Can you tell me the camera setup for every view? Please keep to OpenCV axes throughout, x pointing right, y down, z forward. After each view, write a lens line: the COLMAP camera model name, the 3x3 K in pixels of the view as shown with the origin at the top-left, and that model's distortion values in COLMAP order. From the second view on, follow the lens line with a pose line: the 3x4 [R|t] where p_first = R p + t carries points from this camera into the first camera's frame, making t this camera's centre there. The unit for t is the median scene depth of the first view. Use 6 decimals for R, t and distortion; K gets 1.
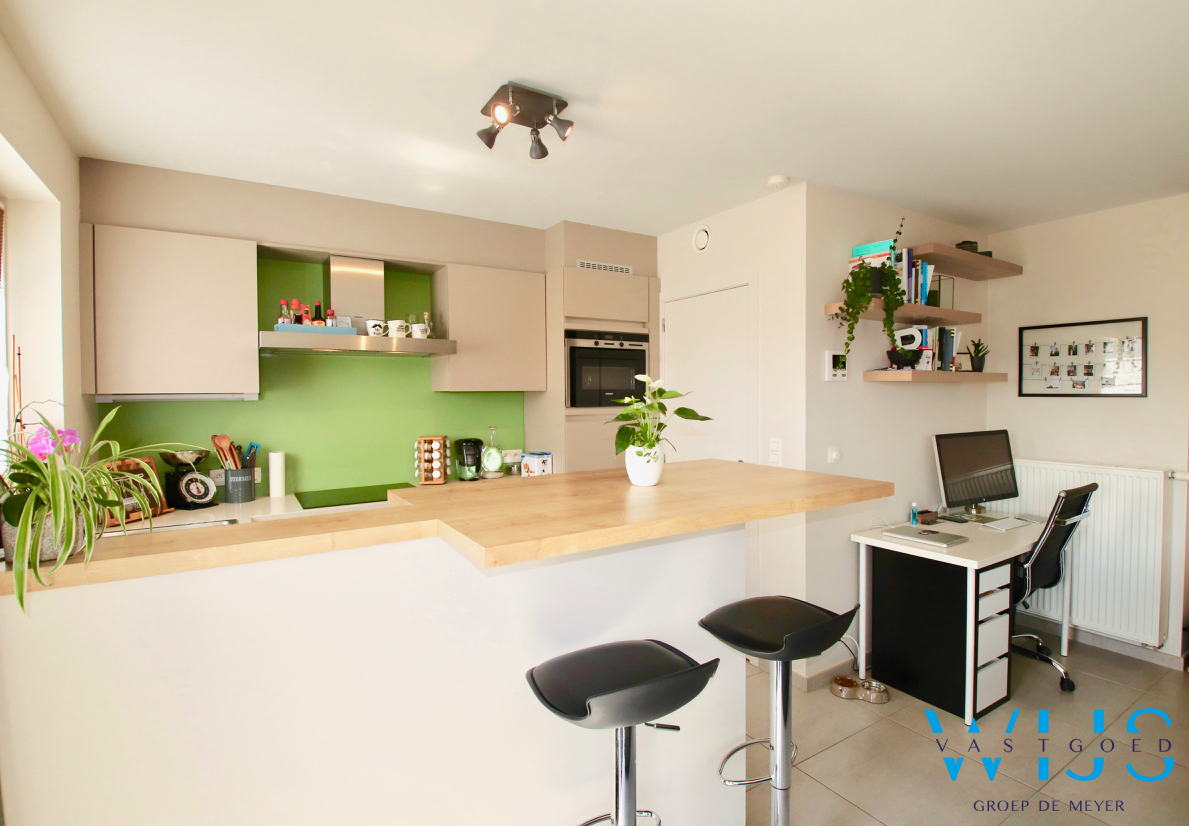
lens RADIAL K [[567.6, 0, 614.1], [0, 567.6, 408.6], [0, 0, 1]] dist [-0.020397, -0.000792]
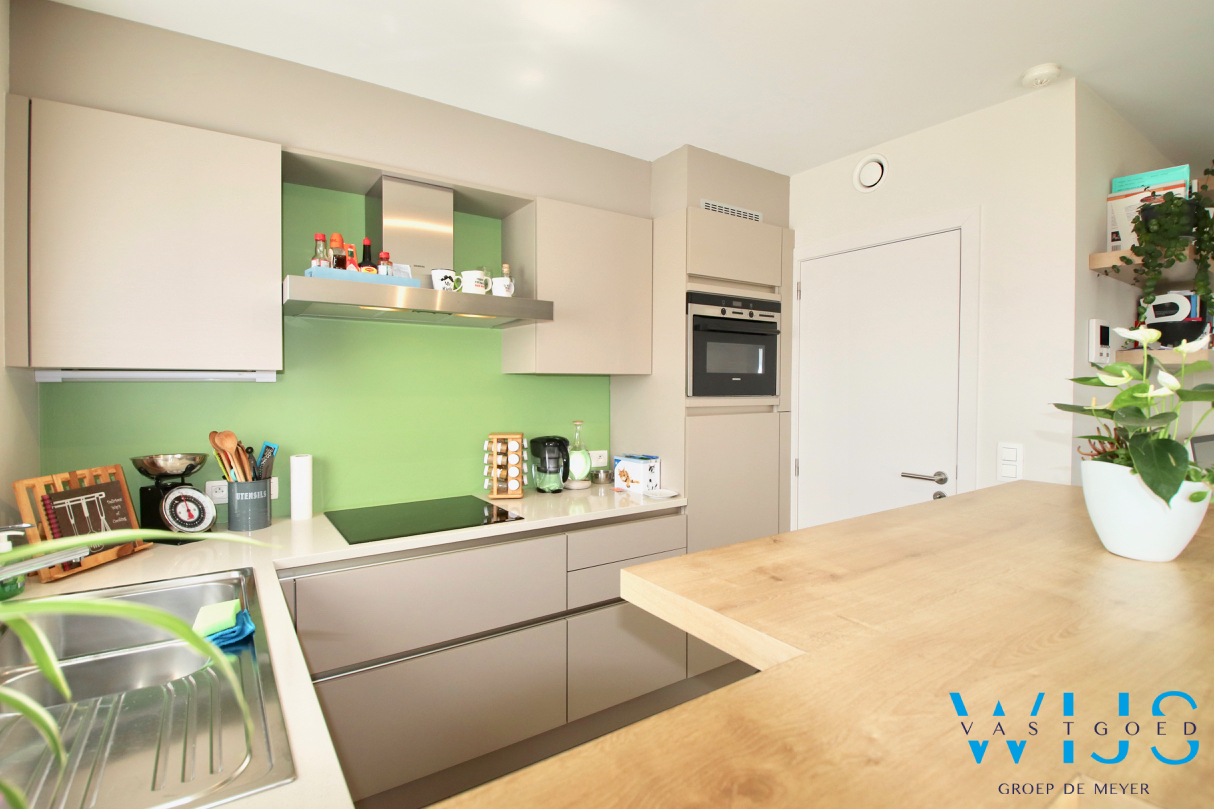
lens RADIAL K [[571.2, 0, 601.4], [0, 571.2, 400.0], [0, 0, 1]] dist [-0.001334, -0.010495]
pose [[0.999905, 0.010665, 0.008763, -0.213849], [-0.010689, 0.999939, 0.002609, 0.001999], [-0.008734, -0.002702, 0.999958, 0.263568]]
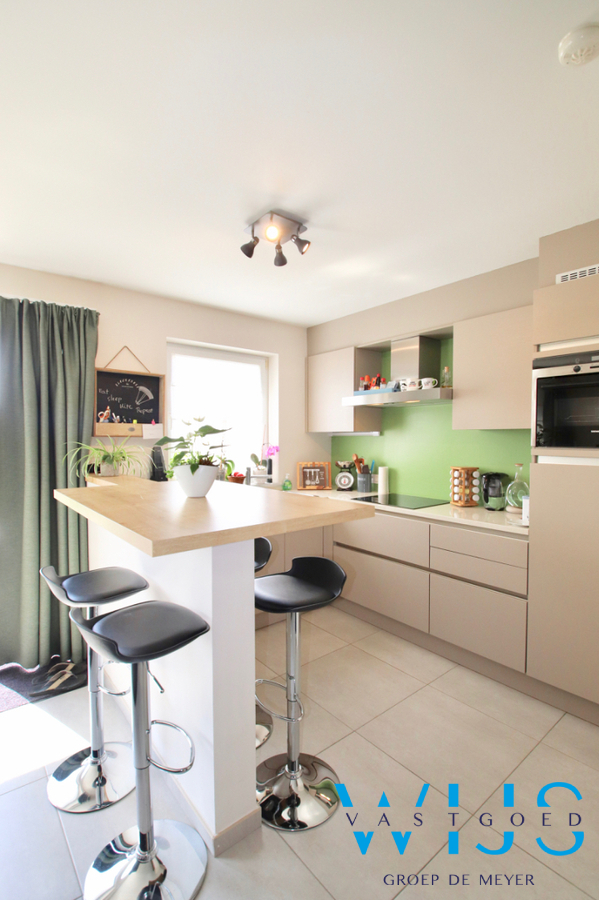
lens RADIAL K [[423.5, 0, 299.1], [0, 423.5, 448.4], [0, 0, 1]] dist [-0.001334, -0.010495]
pose [[0.091388, 0.037096, -0.995124, 0.583774], [-0.022014, 0.999137, 0.035224, -0.014598], [0.995572, 0.018687, 0.092126, 0.591924]]
